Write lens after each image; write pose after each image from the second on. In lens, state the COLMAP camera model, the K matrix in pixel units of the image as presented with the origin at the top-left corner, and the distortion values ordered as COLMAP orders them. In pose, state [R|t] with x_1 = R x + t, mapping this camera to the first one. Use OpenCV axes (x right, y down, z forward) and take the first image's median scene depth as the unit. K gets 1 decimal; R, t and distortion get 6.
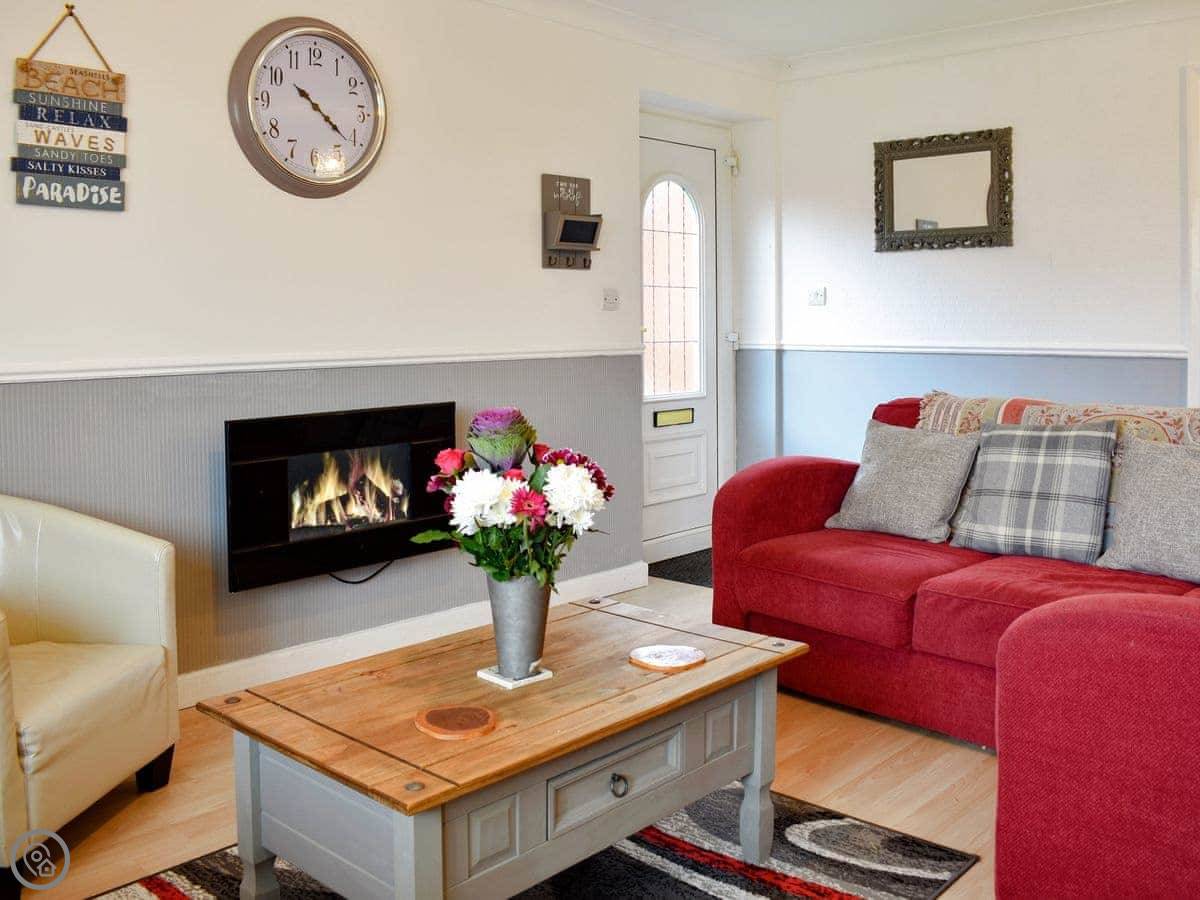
lens RADIAL K [[1047.0, 0, 601.3], [0, 1047.0, 329.0], [0, 0, 1]] dist [-0.086867, 0.008726]
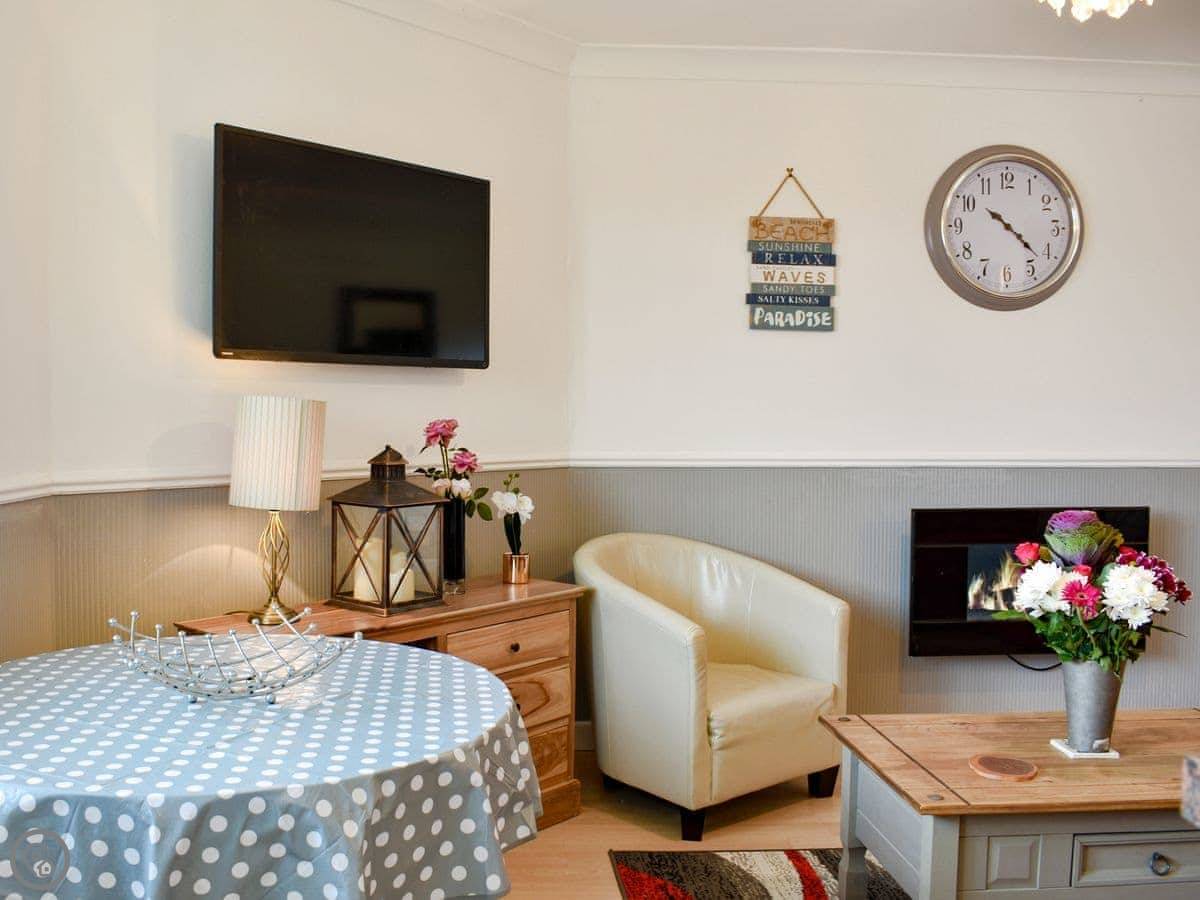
lens RADIAL K [[1061.1, 0, 600.0], [0, 1061.1, 450.0], [0, 0, 1]] dist [-0.085592, -0.000354]
pose [[0.739469, 0.039289, -0.672043, 0.193223], [-0.020692, 0.999150, 0.035645, -0.013517], [0.672872, -0.012452, 0.739654, -0.126356]]
